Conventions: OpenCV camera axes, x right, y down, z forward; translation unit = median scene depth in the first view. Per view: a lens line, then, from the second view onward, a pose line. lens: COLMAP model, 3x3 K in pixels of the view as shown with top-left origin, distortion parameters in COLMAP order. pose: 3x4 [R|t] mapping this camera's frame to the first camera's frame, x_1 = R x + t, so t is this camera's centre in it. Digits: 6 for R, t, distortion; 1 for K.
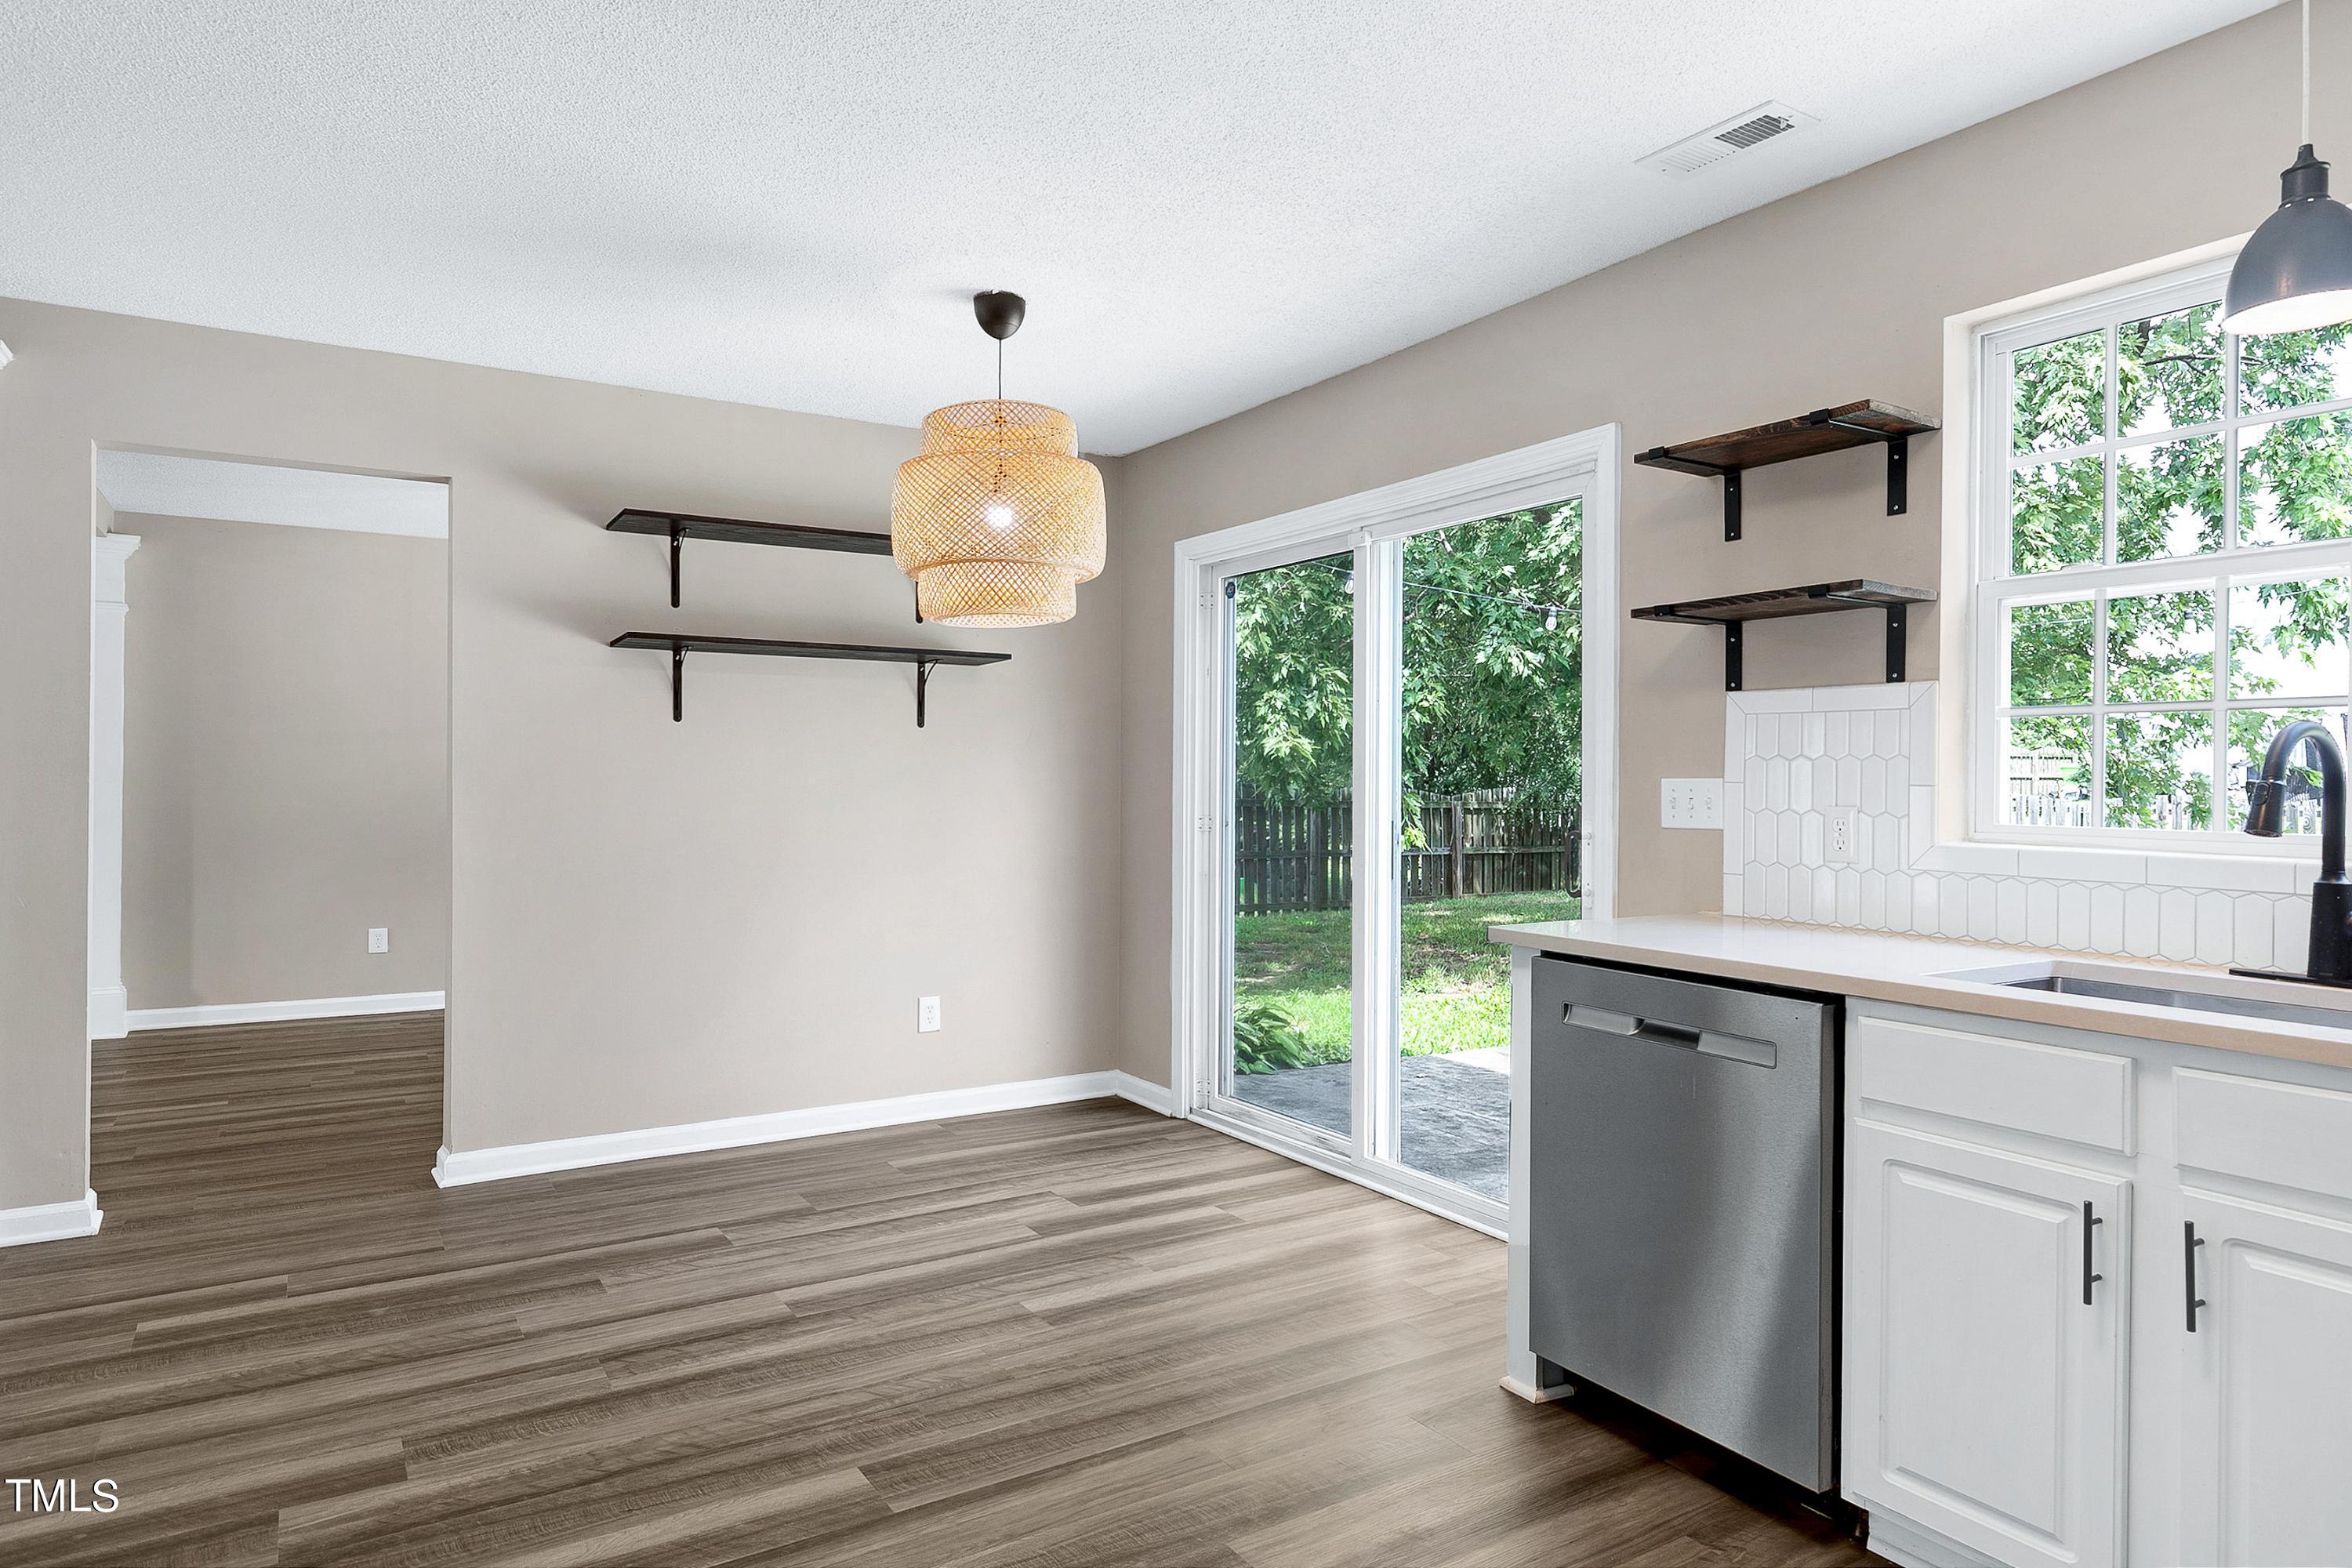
lens RADIAL K [[1346.9, 0, 1176.0], [0, 1346.9, 784.0], [0, 0, 1]] dist [0.000211, 0.000901]
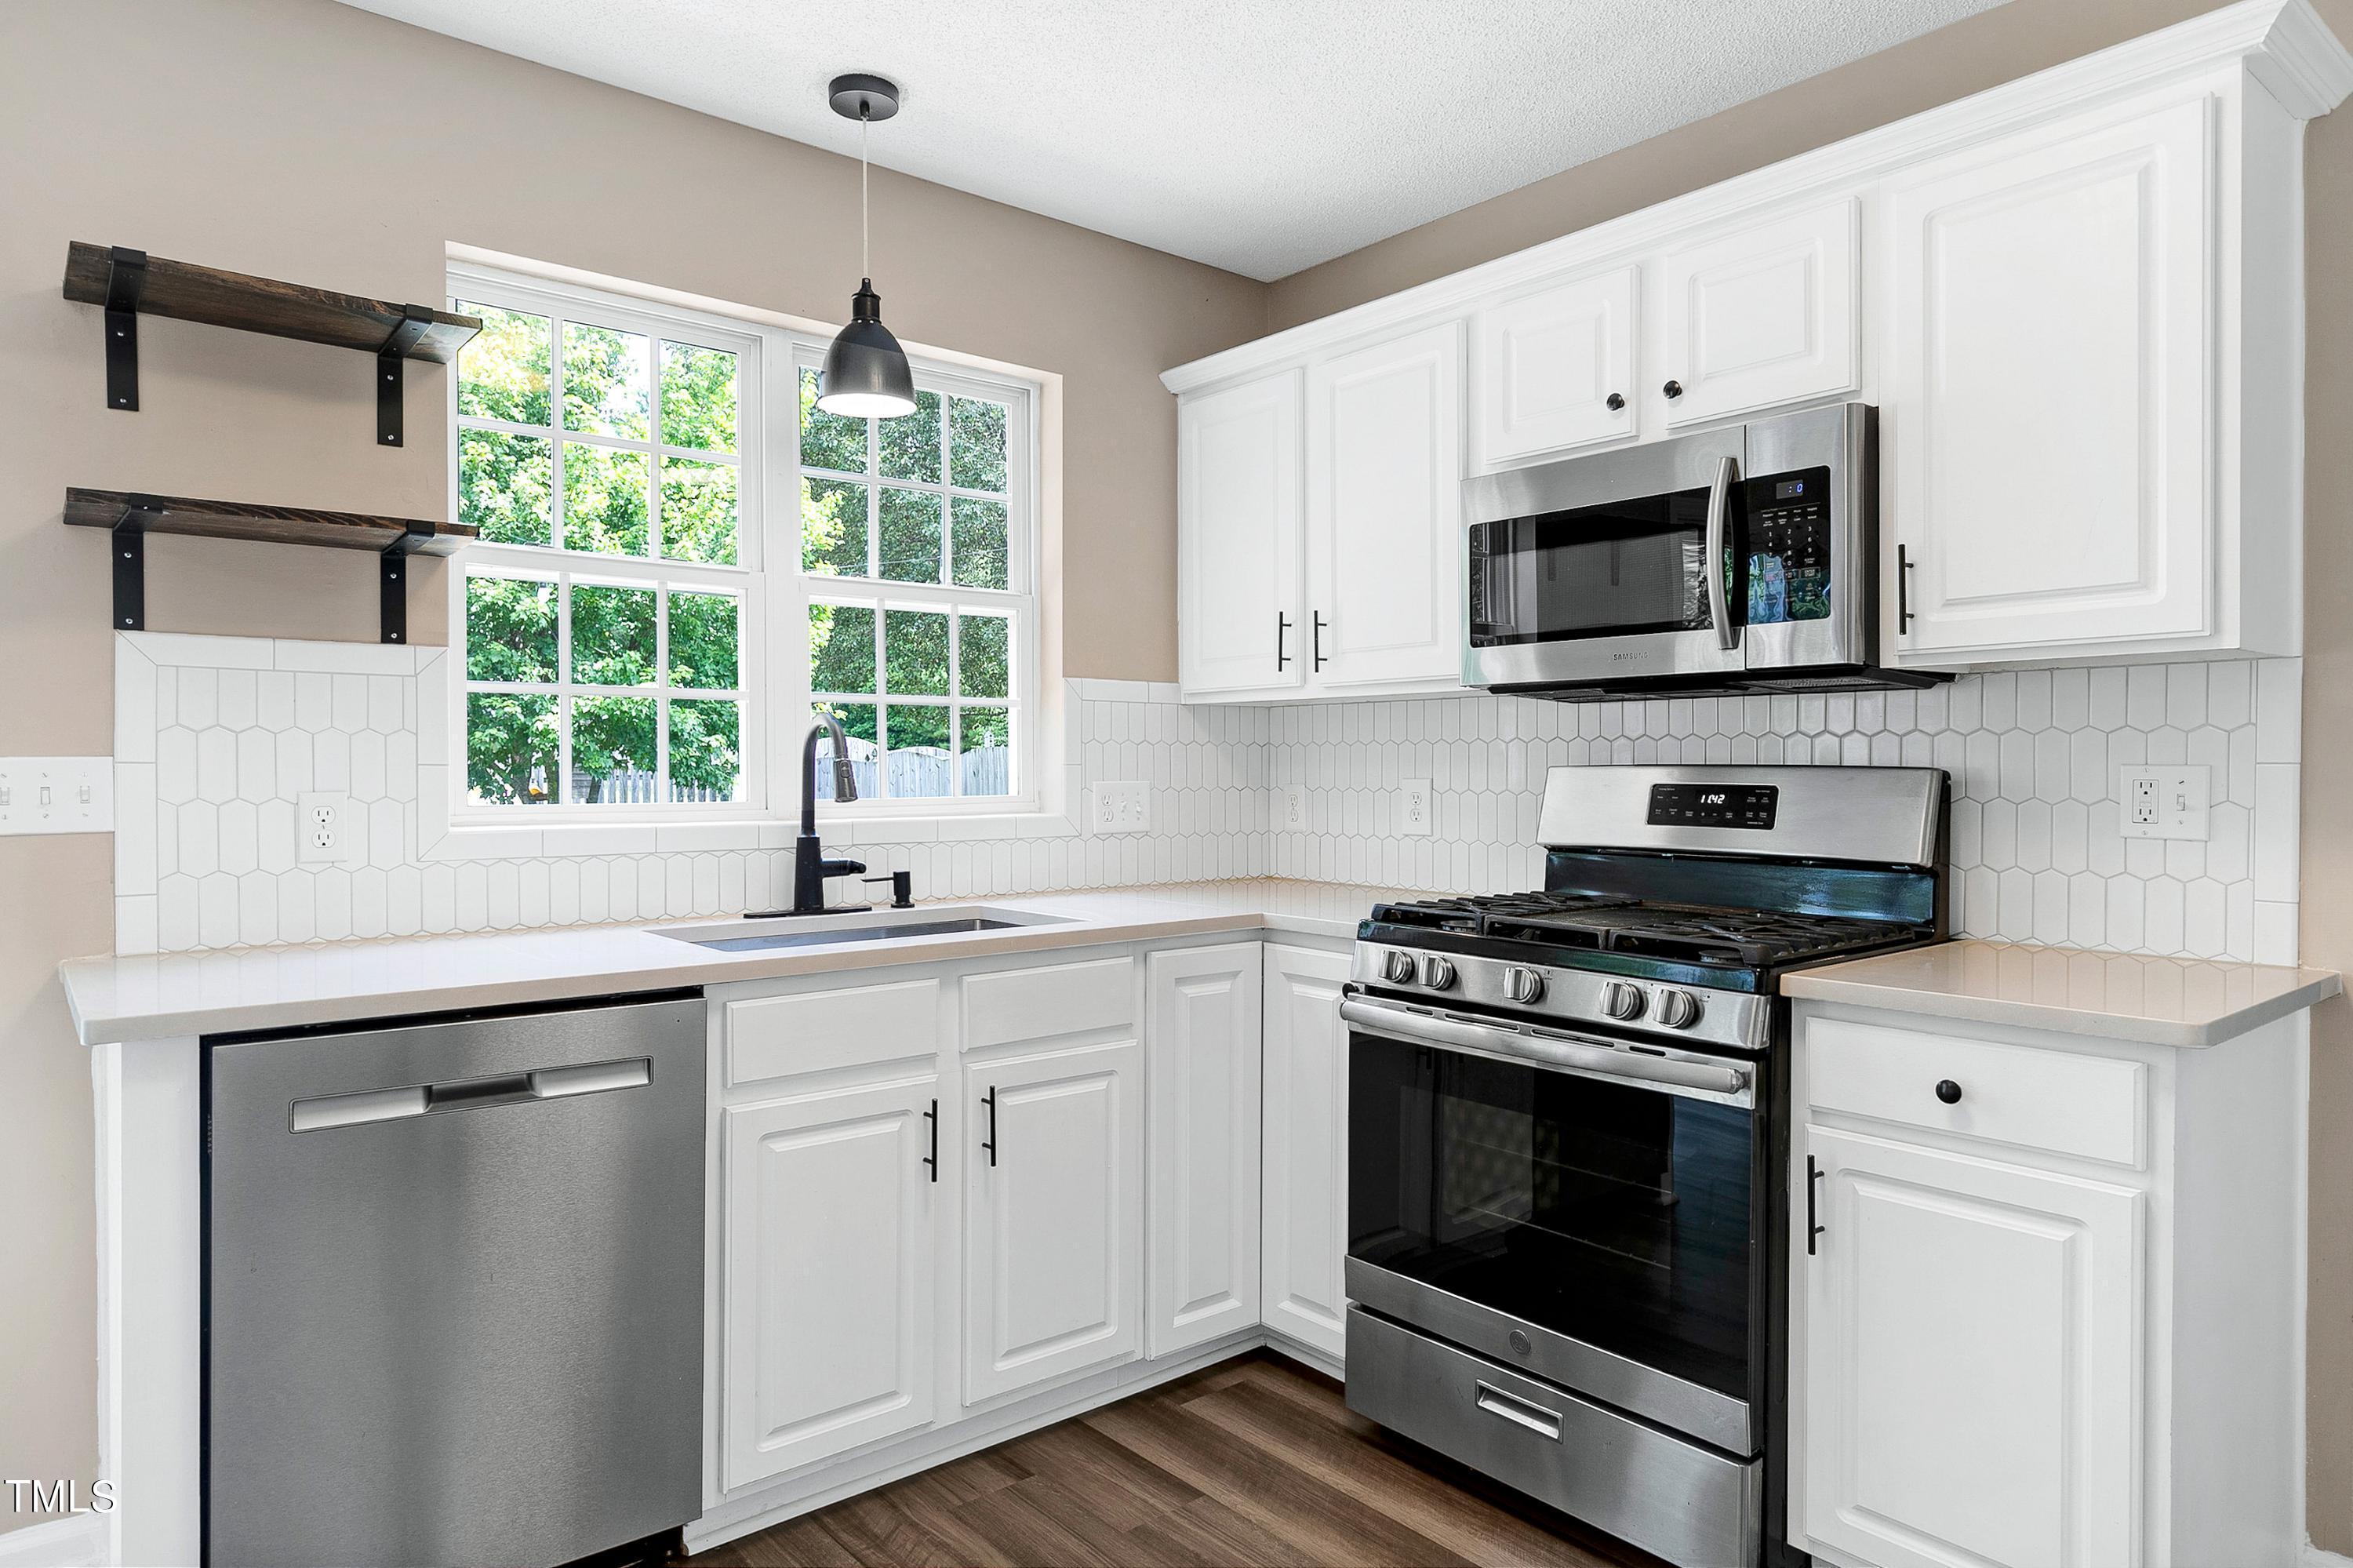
lens RADIAL K [[1422.0, 0, 1176.5], [0, 1422.0, 784.0], [0, 0, 1]] dist [-0.001847, -0.001625]
pose [[-0.140560, -0.019824, 0.989874, -0.423033], [0.001723, 0.999793, 0.020268, -0.004192], [-0.990071, 0.004555, -0.140497, 0.631767]]
